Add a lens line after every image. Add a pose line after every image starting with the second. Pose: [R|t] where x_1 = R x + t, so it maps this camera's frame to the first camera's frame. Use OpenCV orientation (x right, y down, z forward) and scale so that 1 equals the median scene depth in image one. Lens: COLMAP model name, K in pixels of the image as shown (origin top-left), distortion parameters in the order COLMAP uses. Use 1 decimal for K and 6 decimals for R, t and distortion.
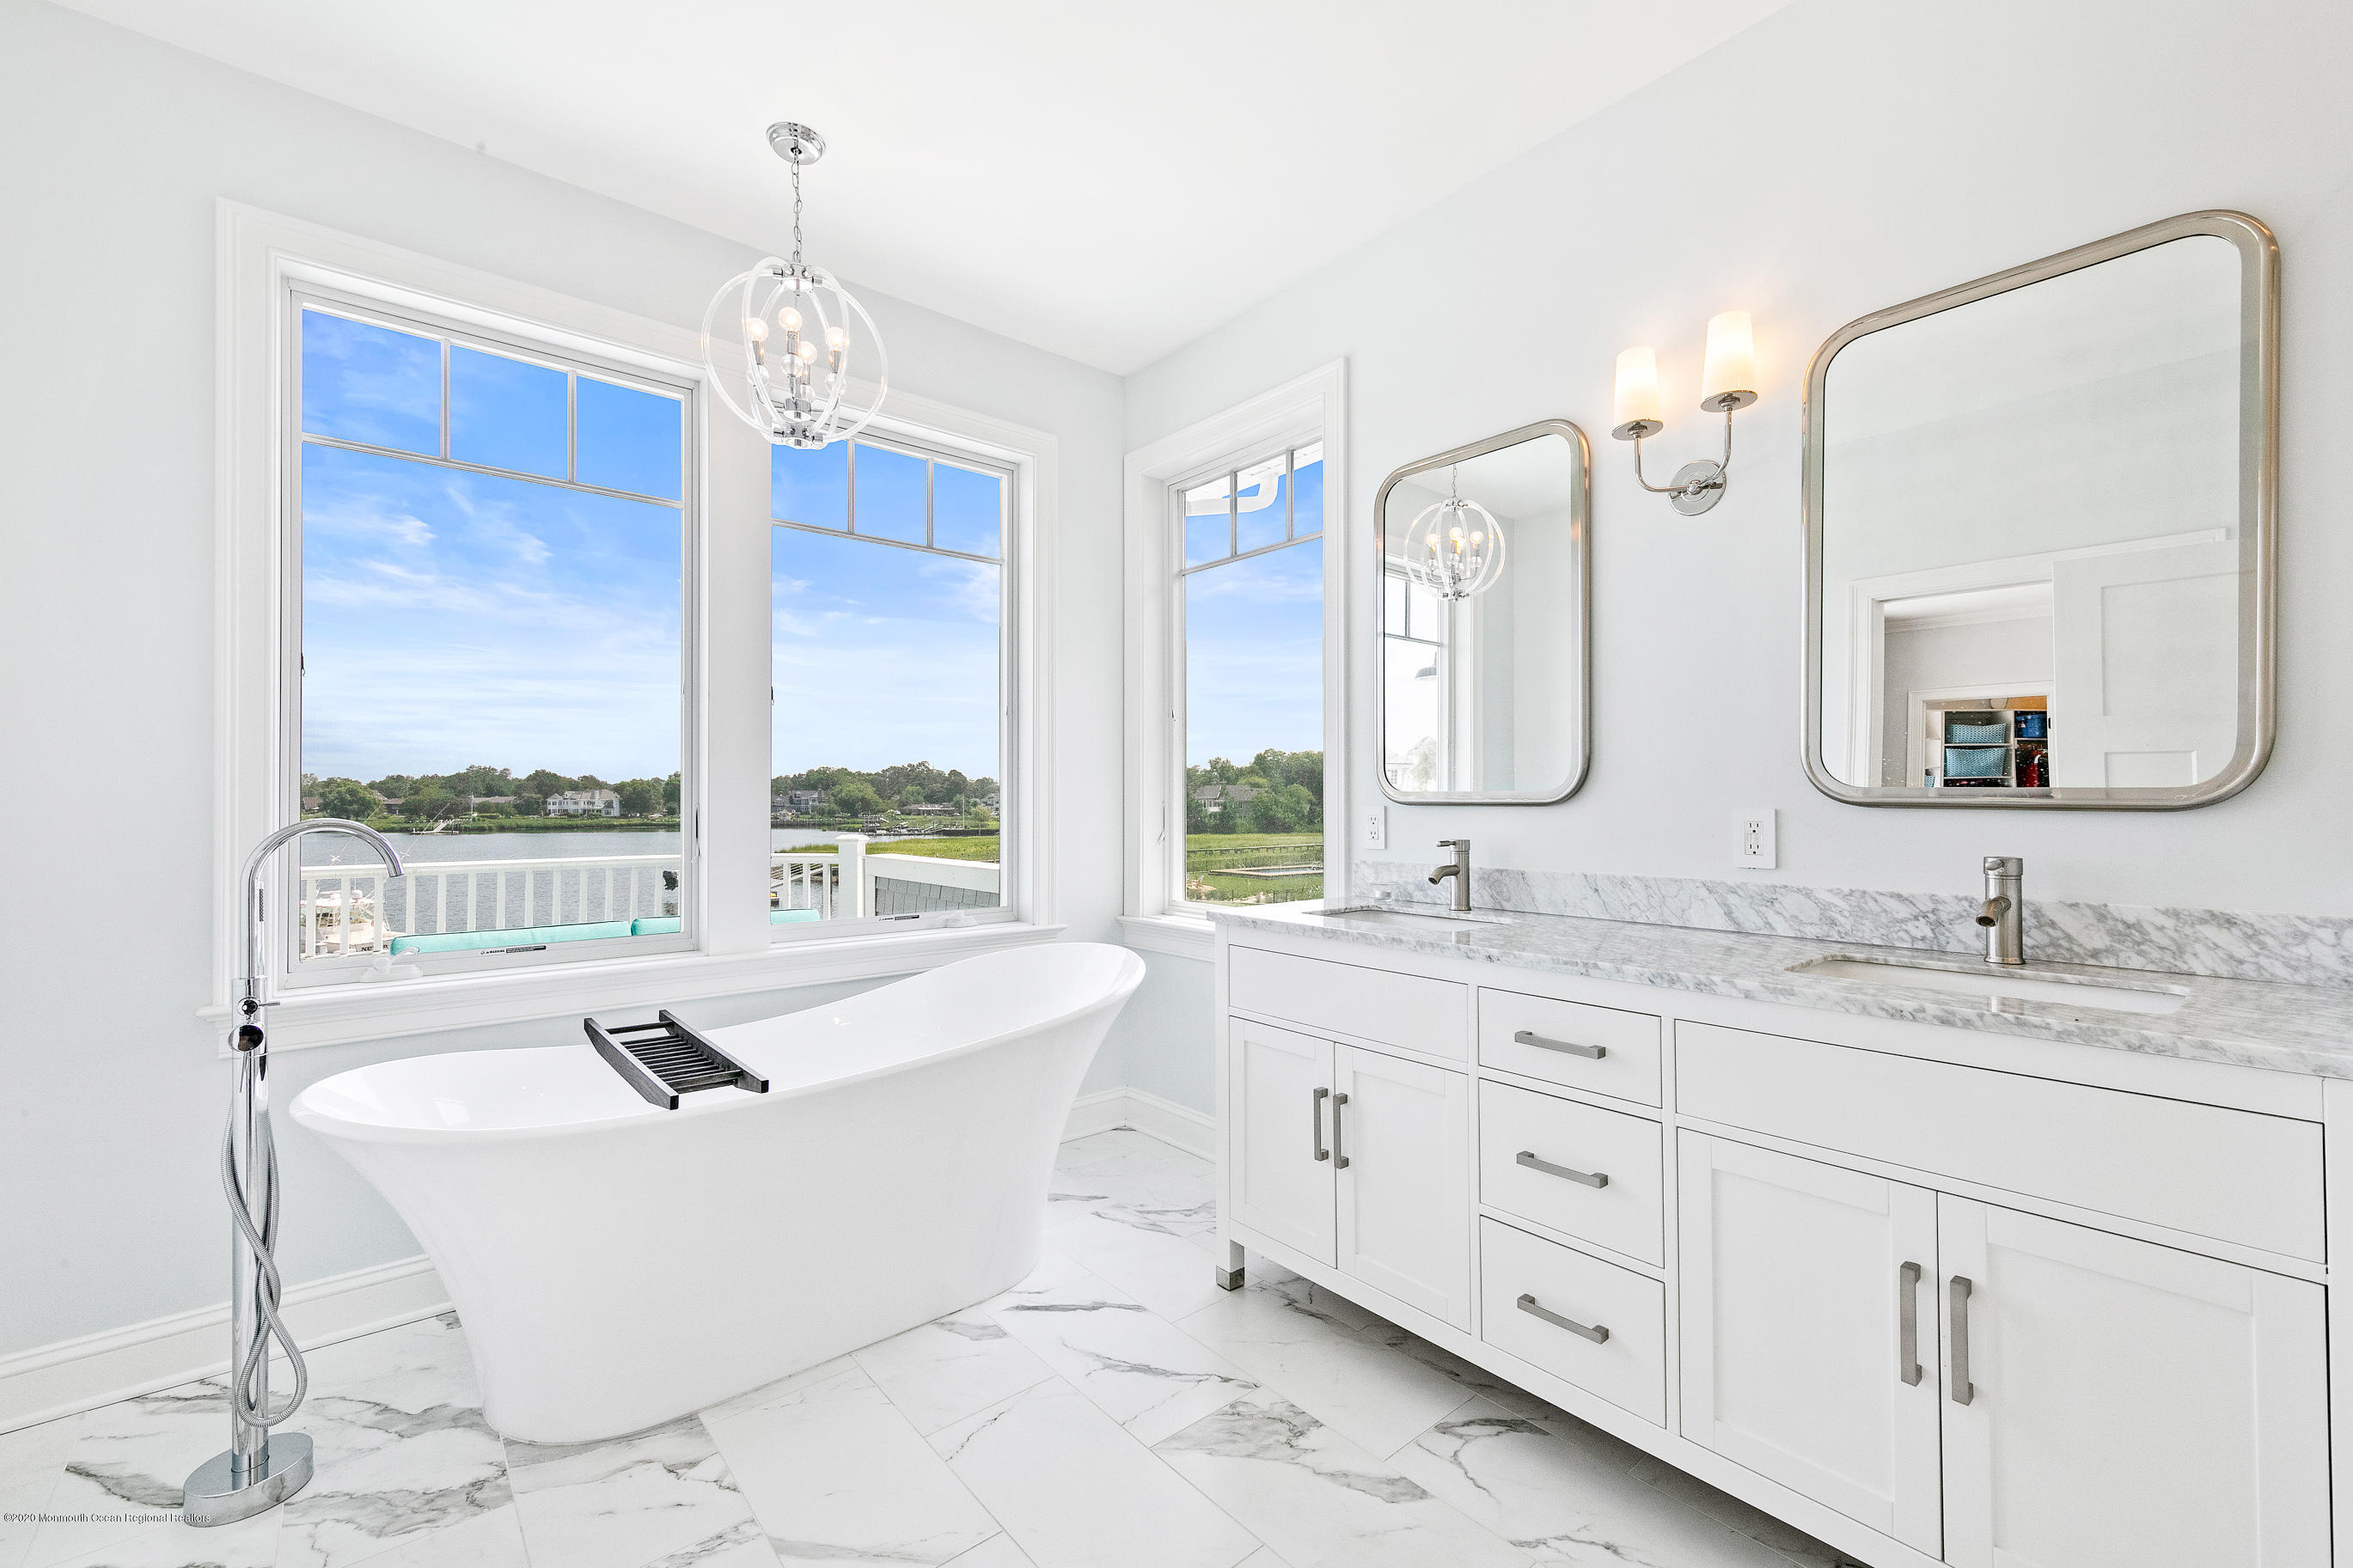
lens RADIAL K [[971.6, 0, 1178.2], [0, 971.6, 790.1], [0, 0, 1]] dist [0.000539, -0.000008]
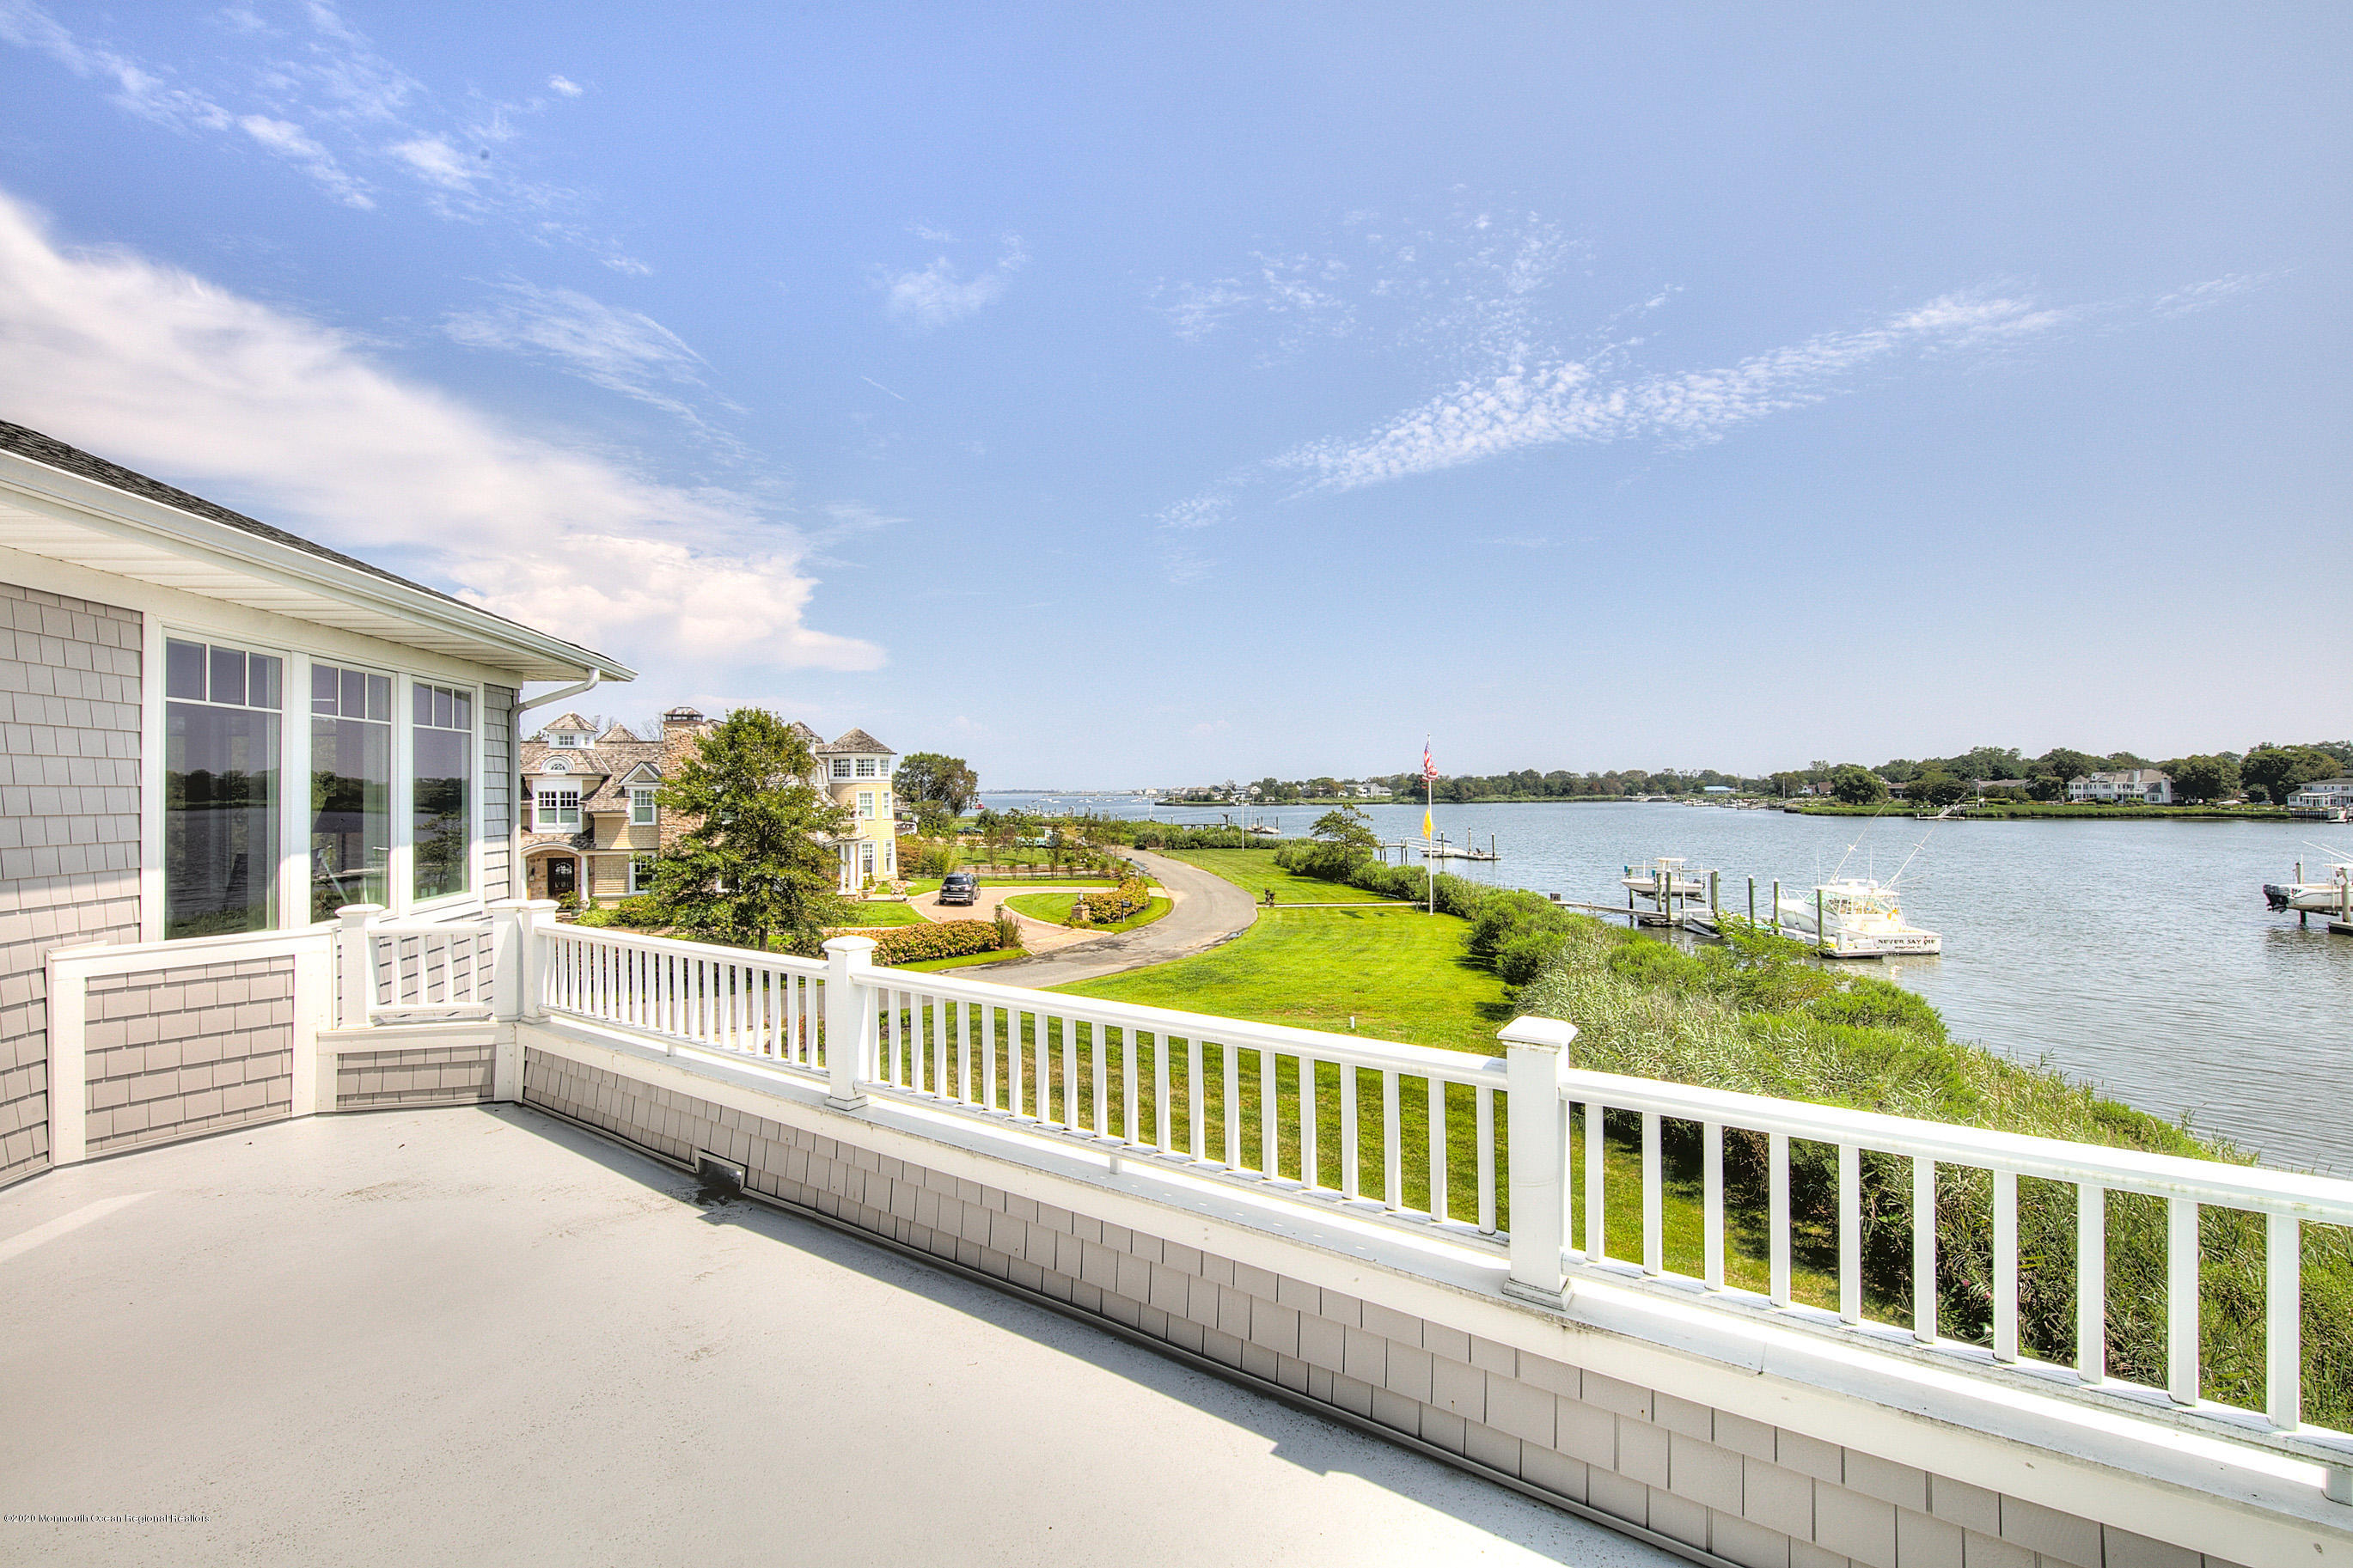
lens RADIAL K [[971.6, 0, 1175.0], [0, 971.6, 788.5], [0, 0, 1]] dist [0.000539, -0.000008]
pose [[0.252847, -0.004603, -0.967495, -0.016175], [0.018502, 0.999829, 0.000078, 0.000092], [0.967329, -0.017920, 0.252889, 0.016824]]
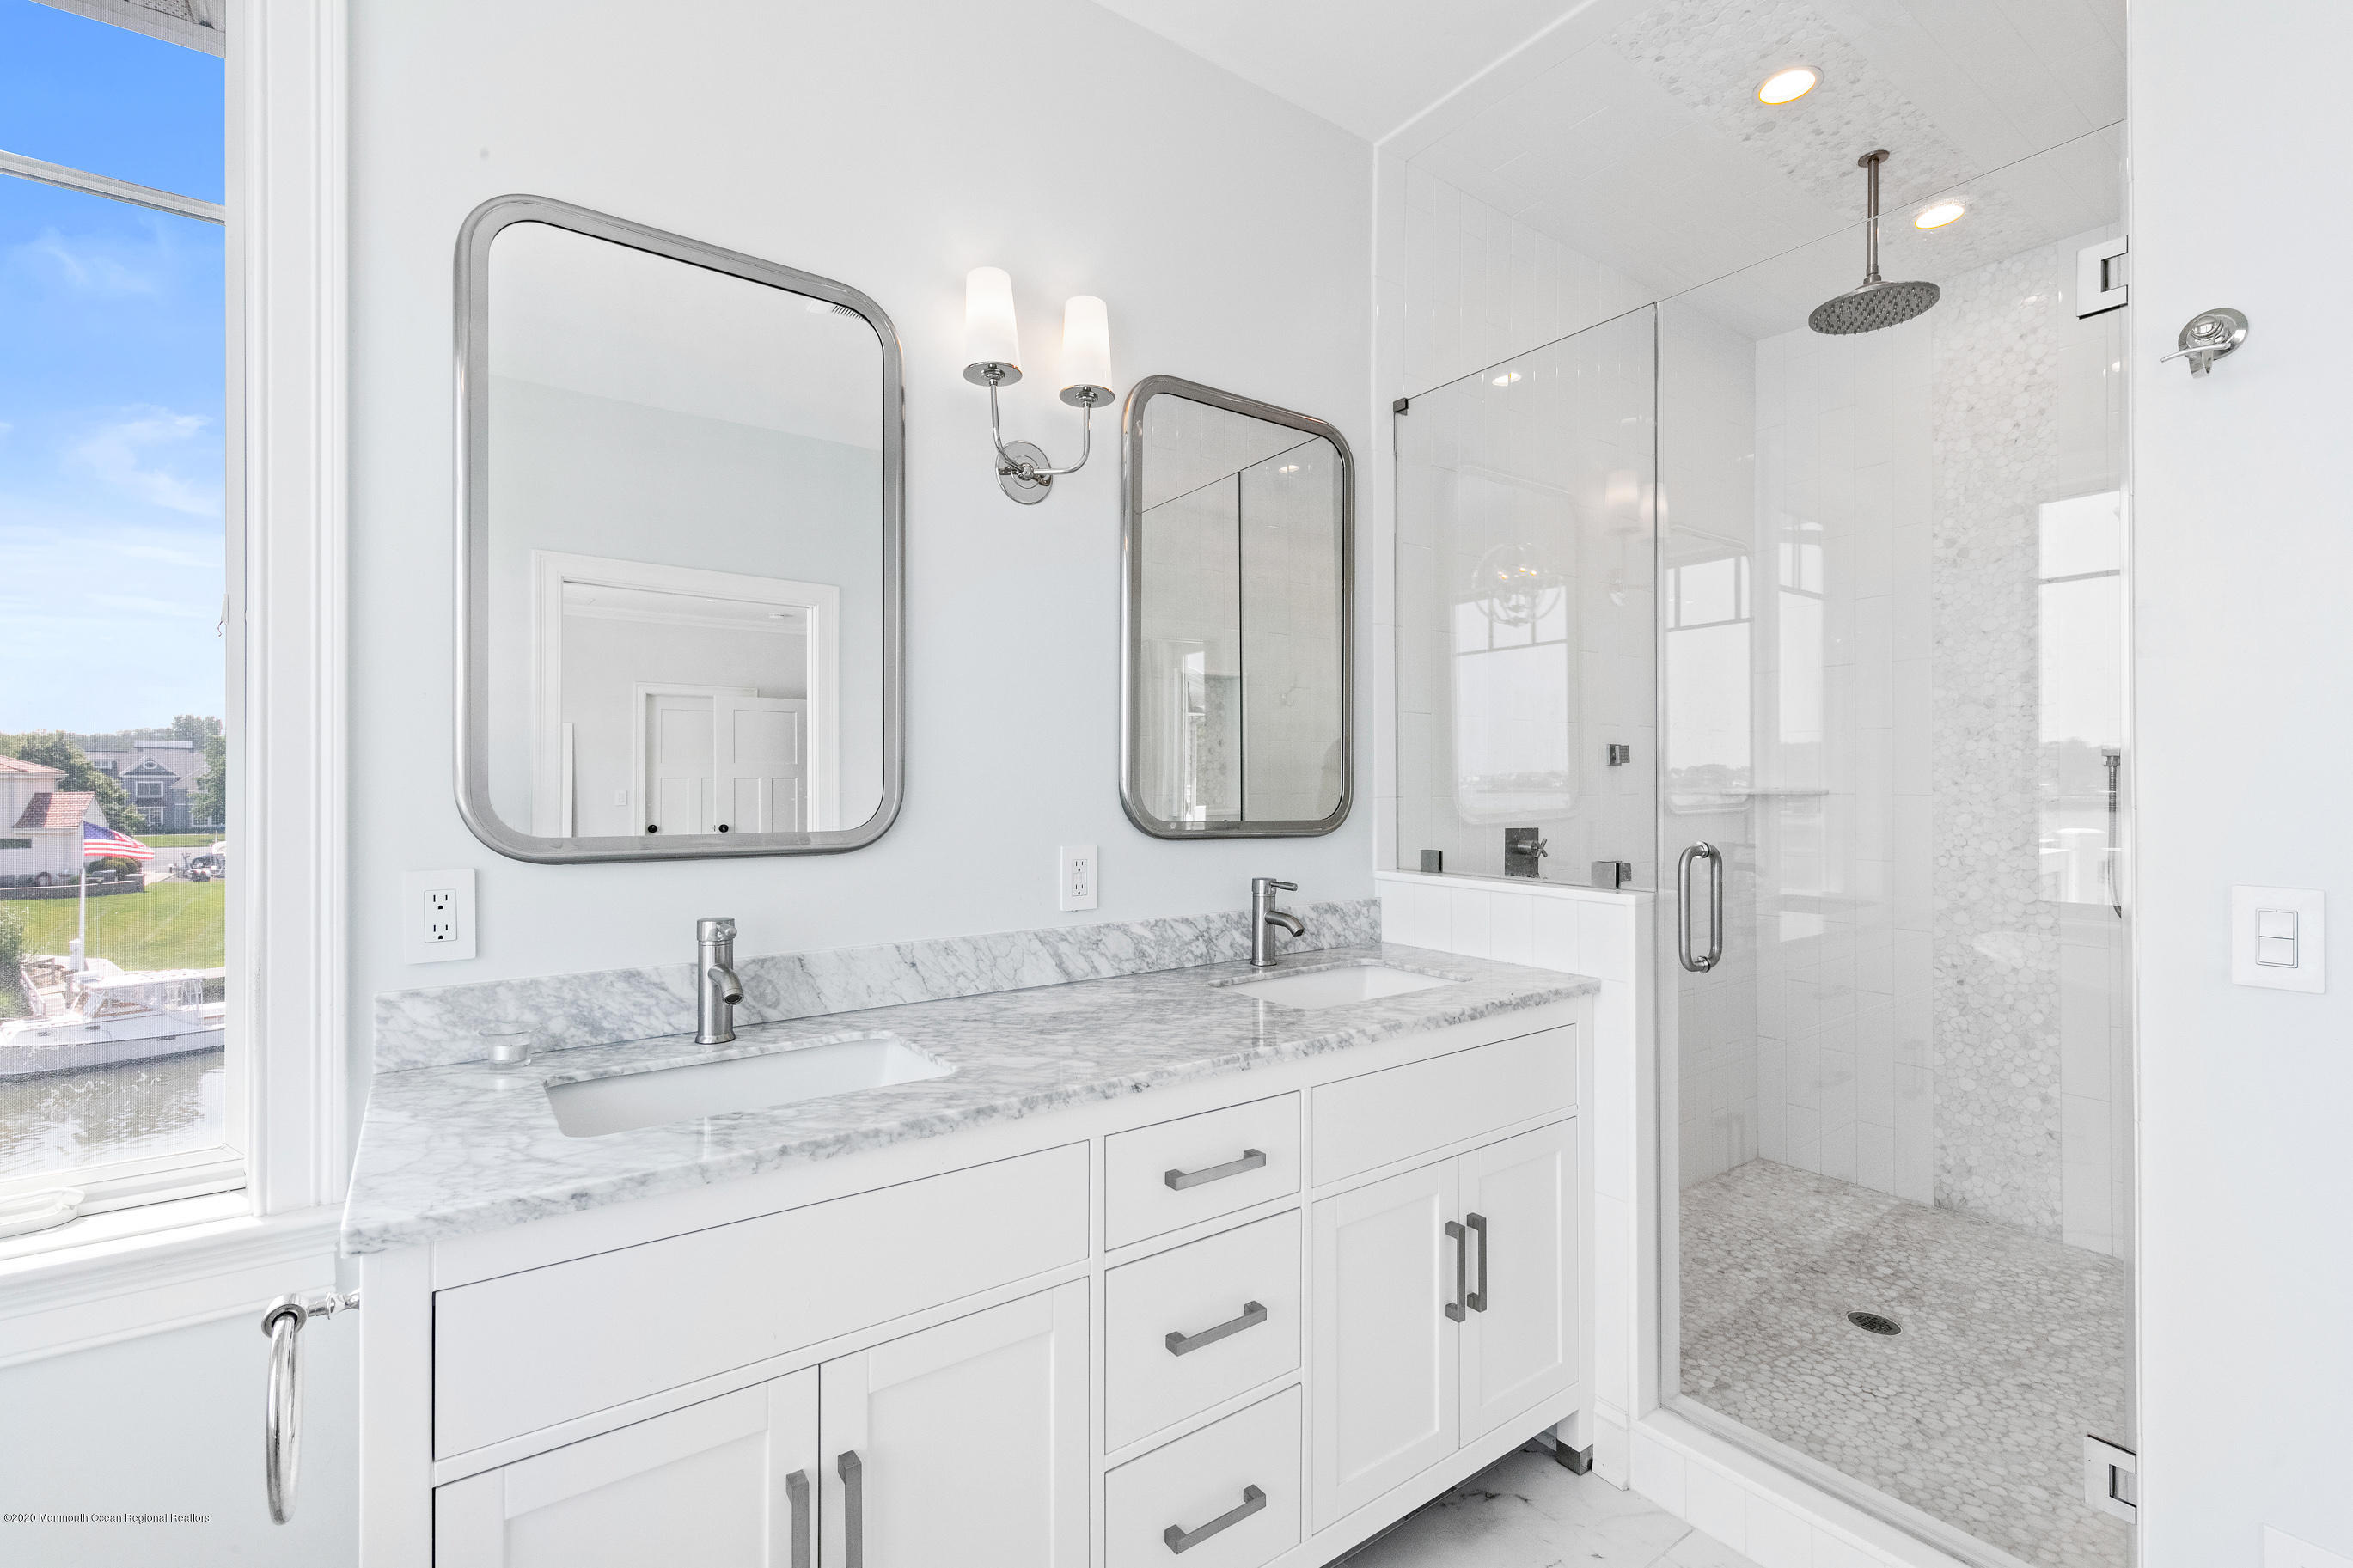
lens RADIAL K [[1016.3, 0, 1178.7], [0, 1016.3, 788.0], [0, 0, 1]] dist [0.001768, 0.000081]
pose [[0.081556, -0.000992, 0.996668, -0.388529], [-0.007673, 0.999969, 0.001623, -0.040912], [-0.996639, -0.007780, 0.081546, 0.889089]]
